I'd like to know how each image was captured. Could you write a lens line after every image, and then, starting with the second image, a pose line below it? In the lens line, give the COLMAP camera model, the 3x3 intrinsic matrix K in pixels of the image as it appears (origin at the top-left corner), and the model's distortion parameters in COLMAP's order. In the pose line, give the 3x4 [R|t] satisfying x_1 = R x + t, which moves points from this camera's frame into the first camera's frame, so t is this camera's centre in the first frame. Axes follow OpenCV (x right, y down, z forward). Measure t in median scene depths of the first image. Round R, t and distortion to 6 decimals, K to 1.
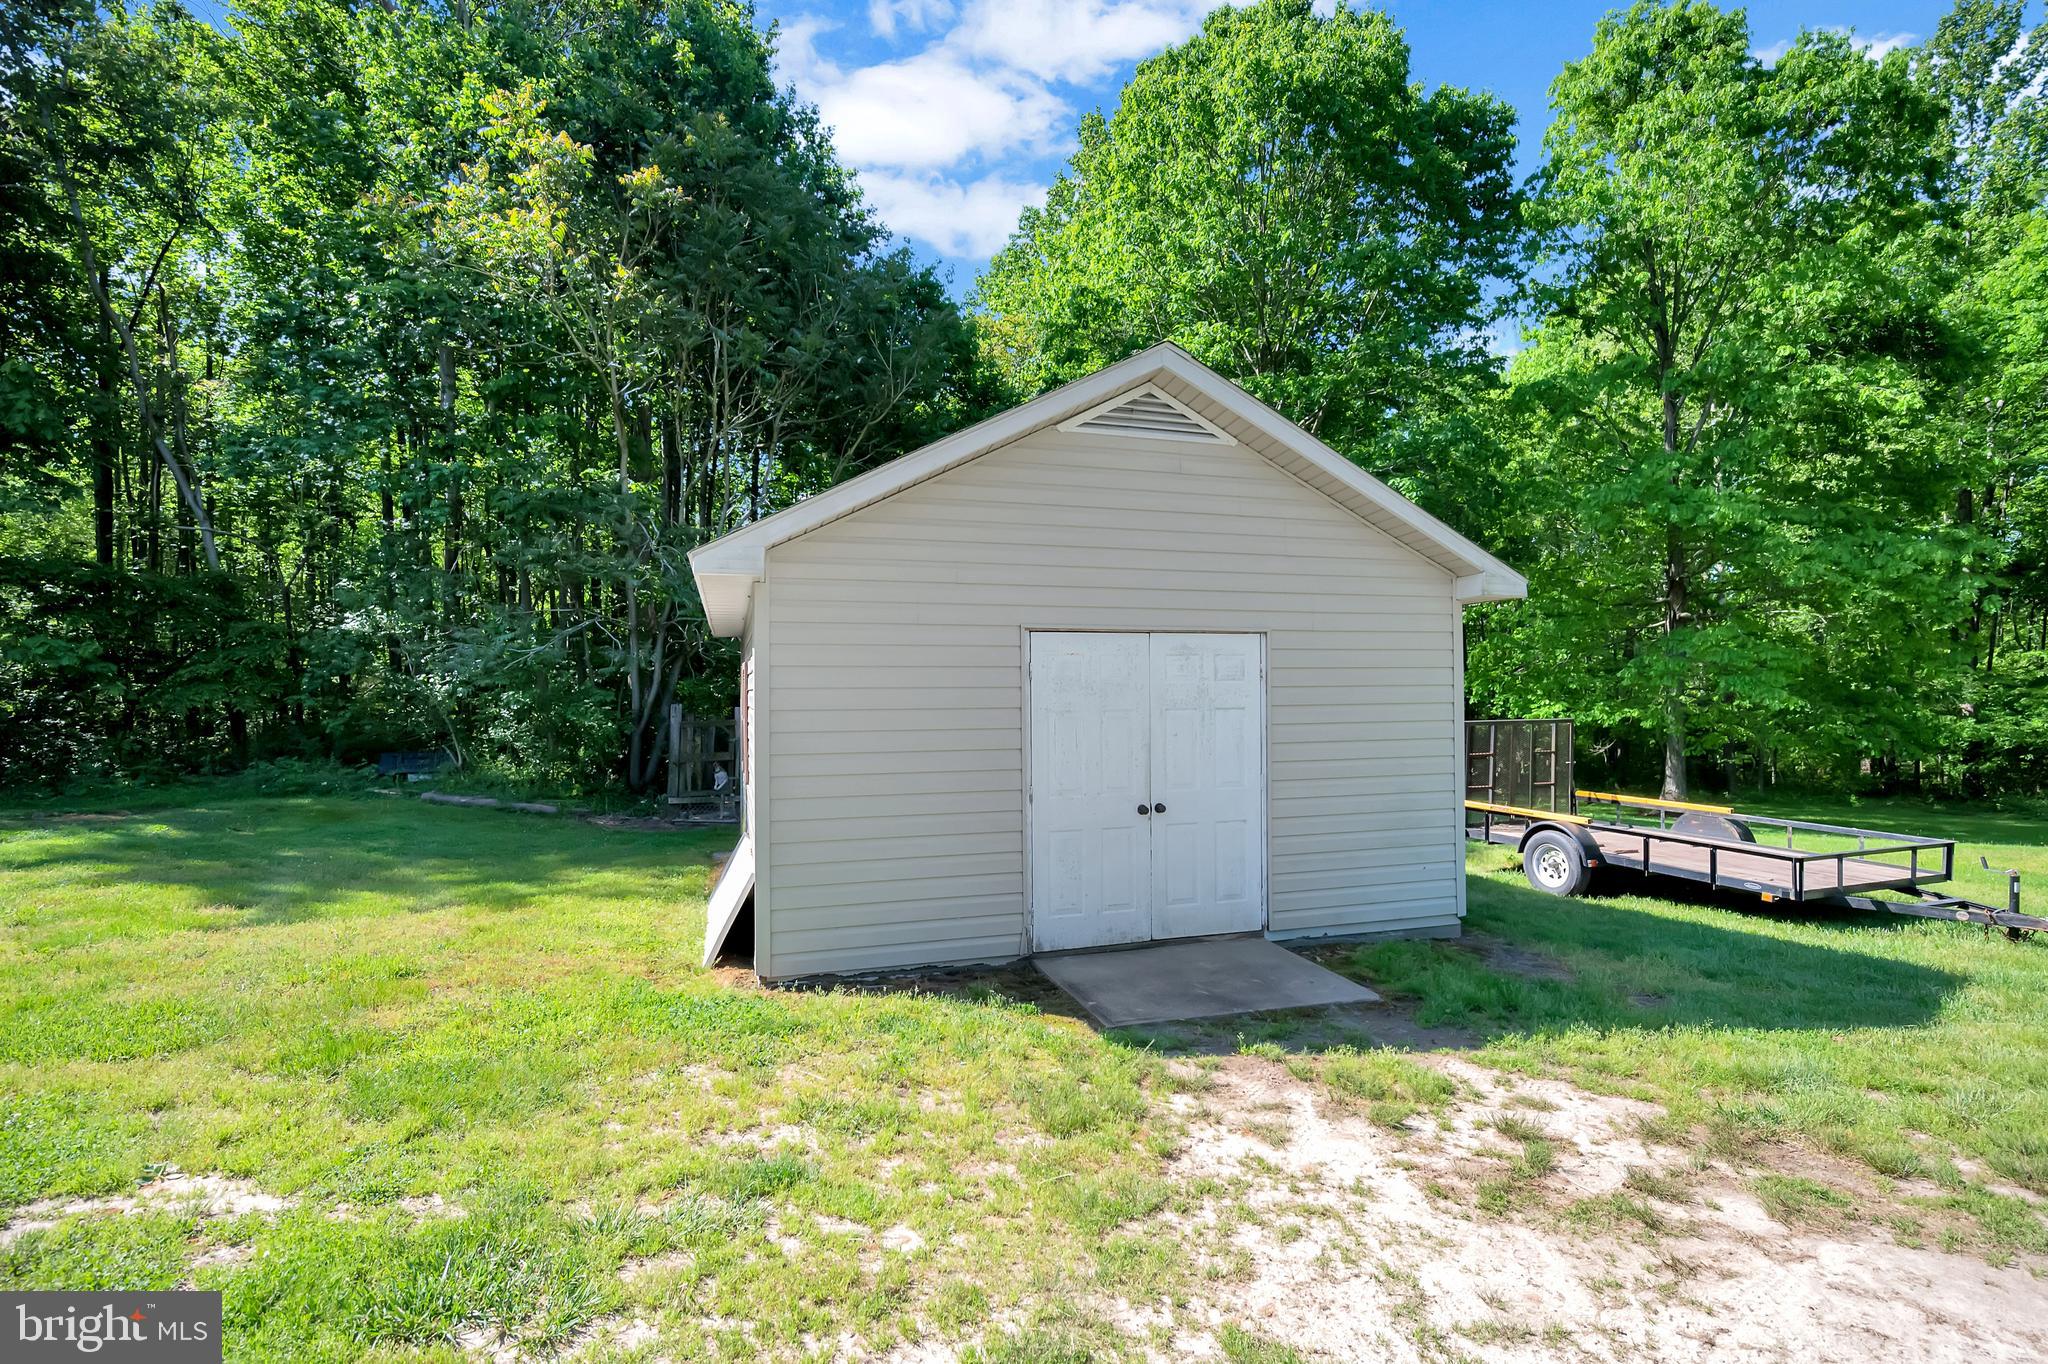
lens RADIAL K [[970.0, 0, 1024.0], [0, 970.0, 682.0], [0, 0, 1]] dist [-0.002354, -0.001247]
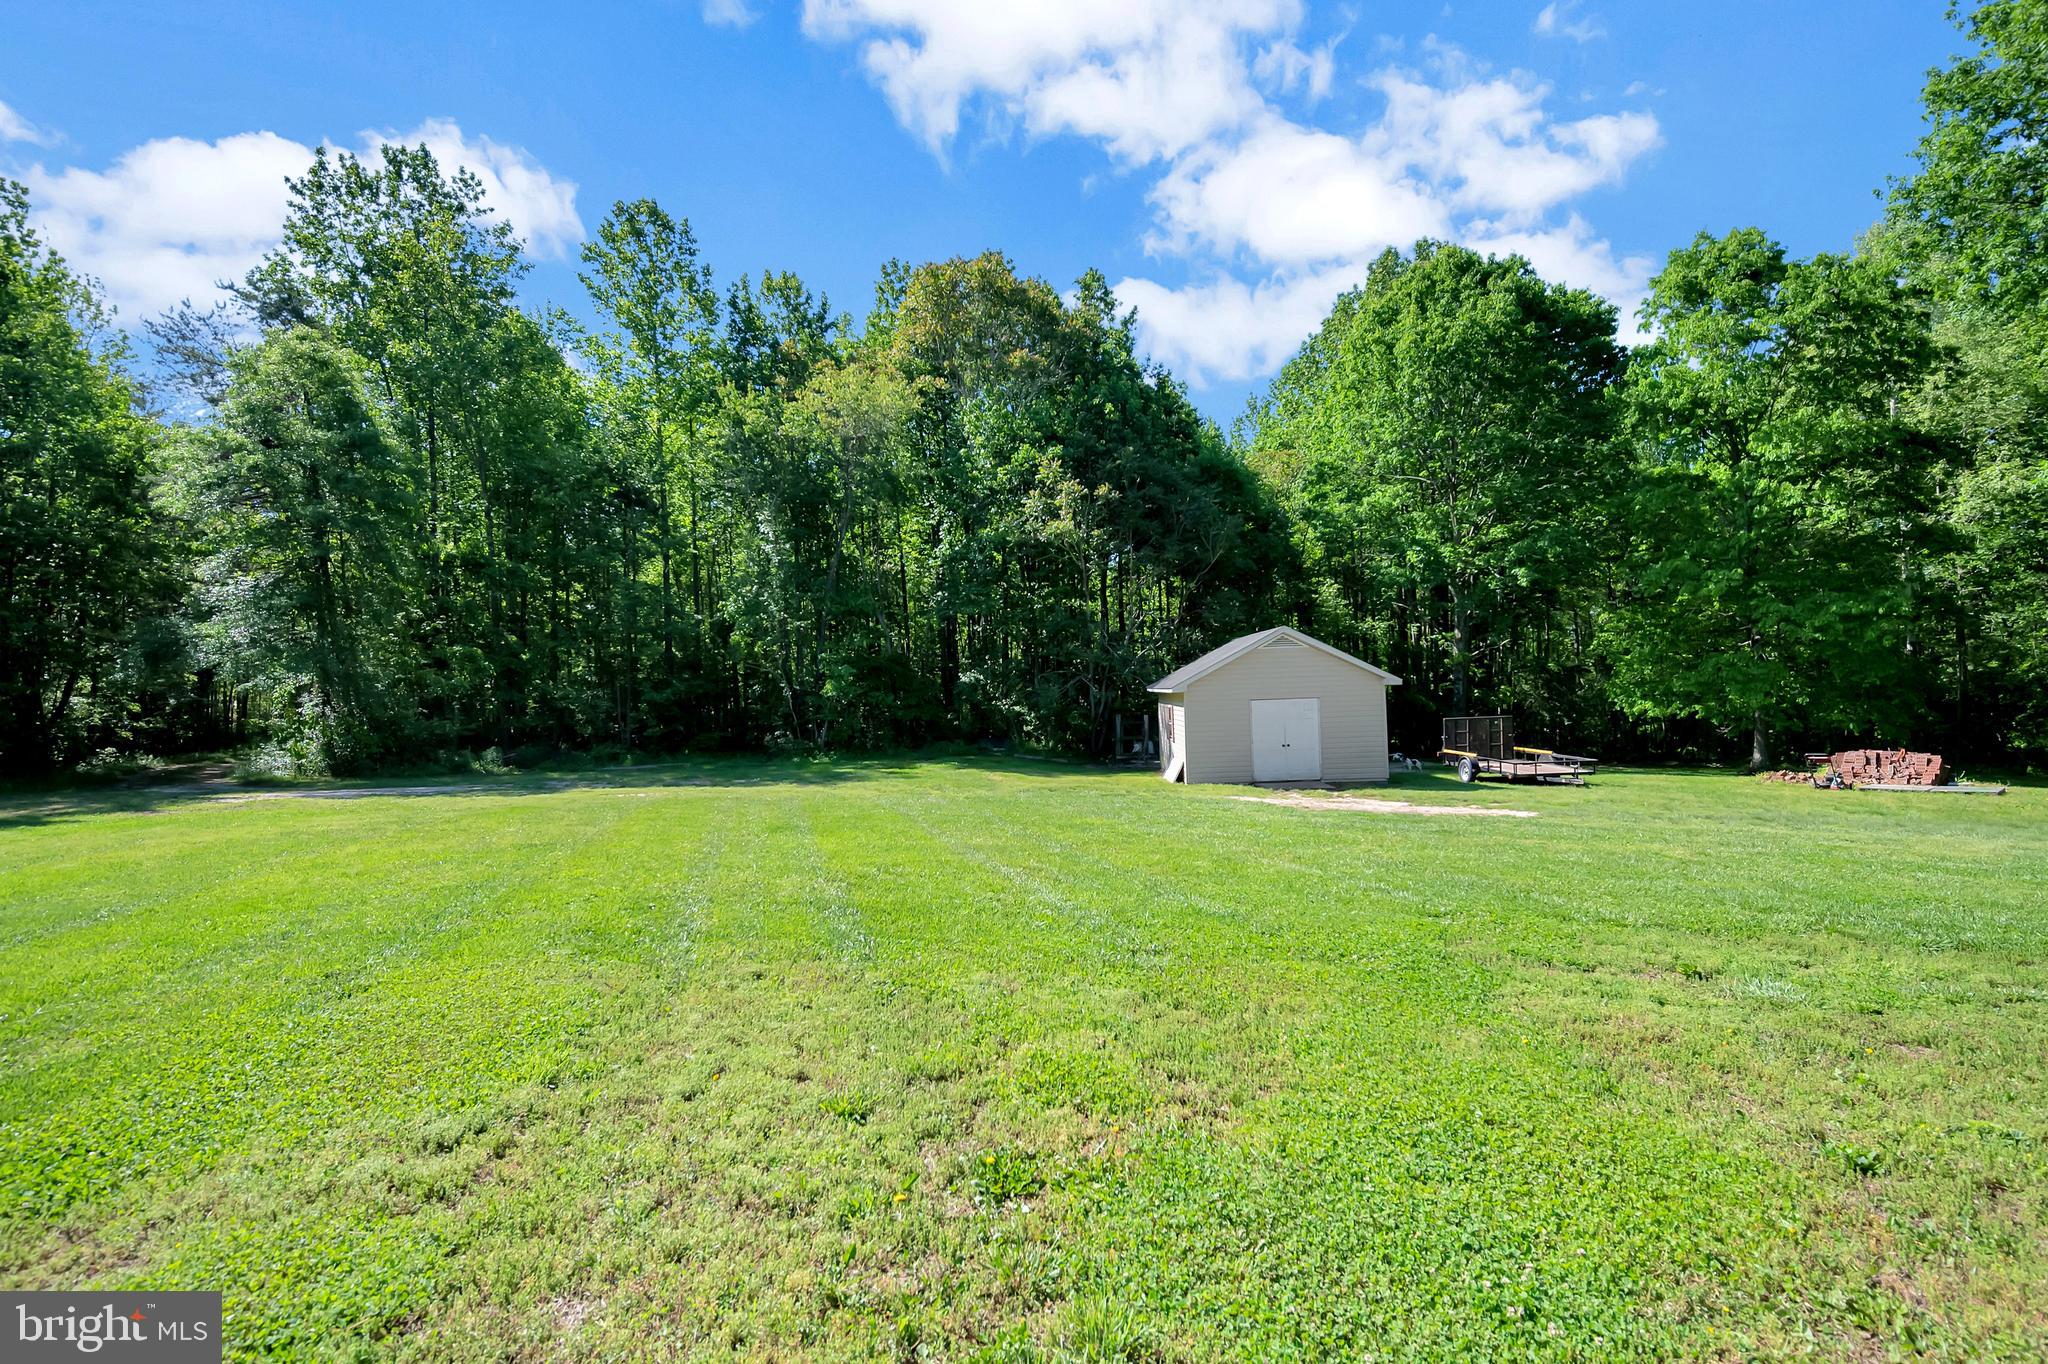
lens RADIAL K [[936.1, 0, 1024.0], [0, 936.1, 682.0], [0, 0, 1]] dist [-0.000660, -0.000153]
pose [[0.943740, -0.028386, -0.329469, 0.156323], [0.030560, 0.999532, 0.001419, -0.060595], [0.329275, -0.011408, 0.944165, -1.176352]]
